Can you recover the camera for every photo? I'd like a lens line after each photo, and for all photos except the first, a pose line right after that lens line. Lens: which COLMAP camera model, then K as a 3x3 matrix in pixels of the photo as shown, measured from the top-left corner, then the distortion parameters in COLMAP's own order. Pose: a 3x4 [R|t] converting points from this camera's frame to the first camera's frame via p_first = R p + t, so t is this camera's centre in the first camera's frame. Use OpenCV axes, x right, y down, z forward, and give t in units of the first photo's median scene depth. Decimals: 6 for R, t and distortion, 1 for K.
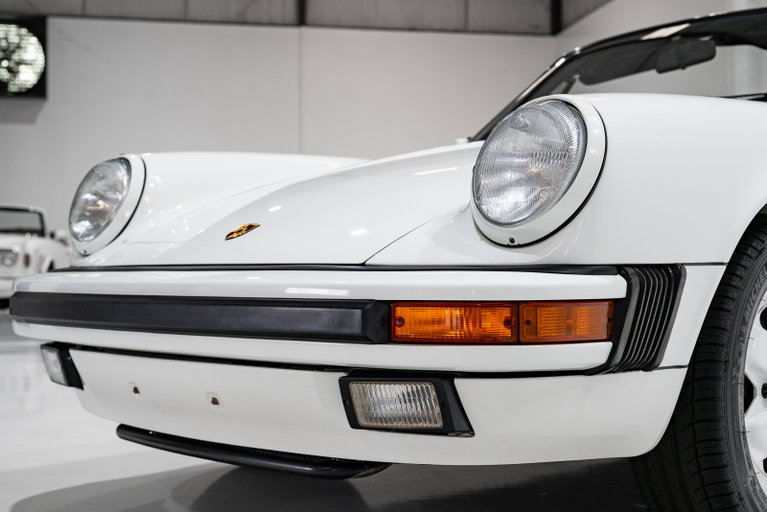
lens RADIAL K [[1100.8, 0, 377.9], [0, 1100.8, 256.4], [0, 0, 1]] dist [0.061699, 0.000000]
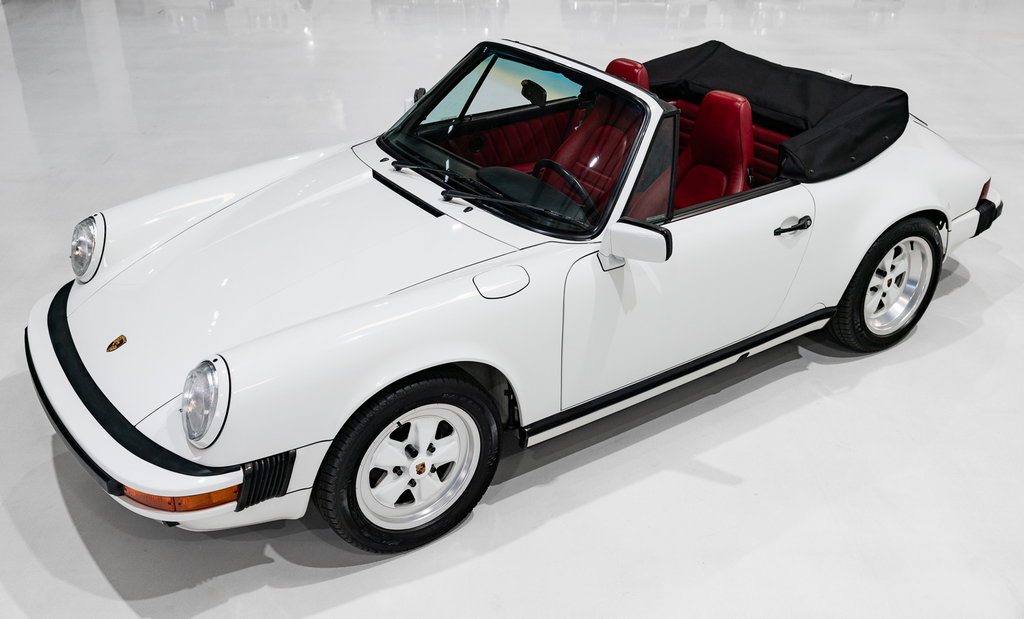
lens RADIAL K [[1037.7, 0, 513.3], [0, 1037.7, 283.9], [0, 0, 1]] dist [0.014041, 0.000000]
pose [[0.982140, 0.085551, -0.167580, 0.894558], [0.001355, 0.887411, 0.460977, -1.022227], [0.188149, -0.452971, 0.871446, -0.288059]]
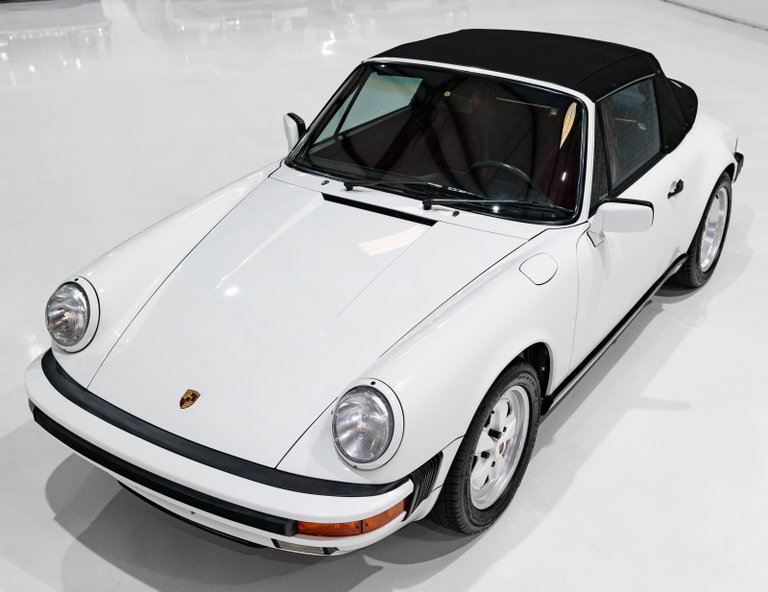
lens RADIAL K [[977.2, 0, 421.0], [0, 977.2, 318.3], [0, 0, 1]] dist [0.018723, 0.000000]
pose [[0.974373, -0.098806, 0.202074, -0.082782], [-0.013076, 0.871958, 0.489406, -1.042412], [-0.224556, -0.479507, 0.848320, -0.333769]]
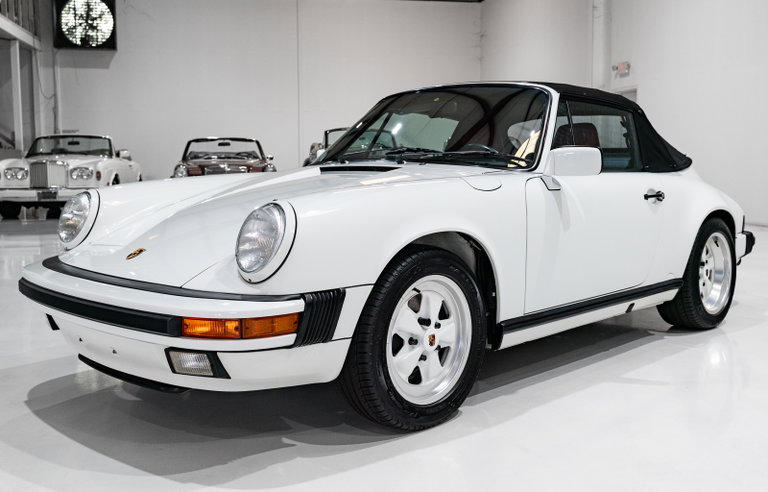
lens RADIAL K [[807.8, 0, 390.6], [0, 807.8, 226.1], [0, 0, 1]] dist [0.016566, 0.000000]
pose [[0.999913, -0.002854, 0.012877, 0.342087], [0.001567, 0.995099, 0.098868, -0.243440], [-0.013096, -0.098839, 0.995017, -0.405193]]
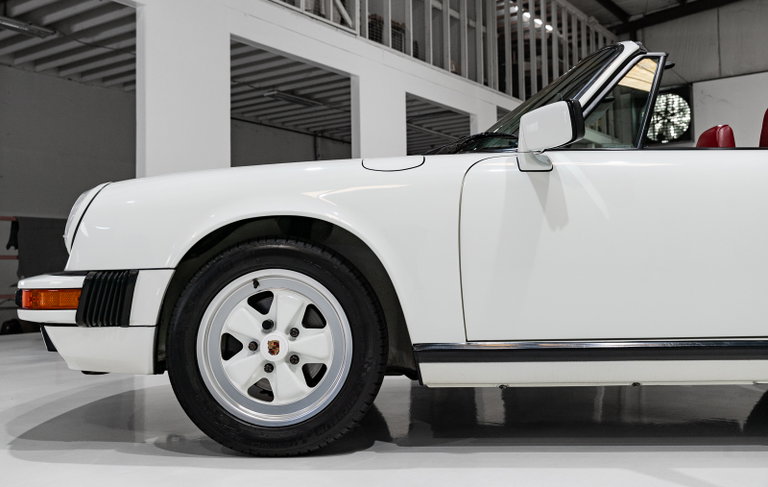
lens RADIAL K [[773.5, 0, 388.6], [0, 773.5, 239.0], [0, 0, 1]] dist [0.010142, 0.000000]
pose [[0.690422, -0.035201, -0.722550, 1.498131], [0.022328, 0.999376, -0.027352, 0.000907], [0.723062, 0.002751, 0.690778, 0.424483]]
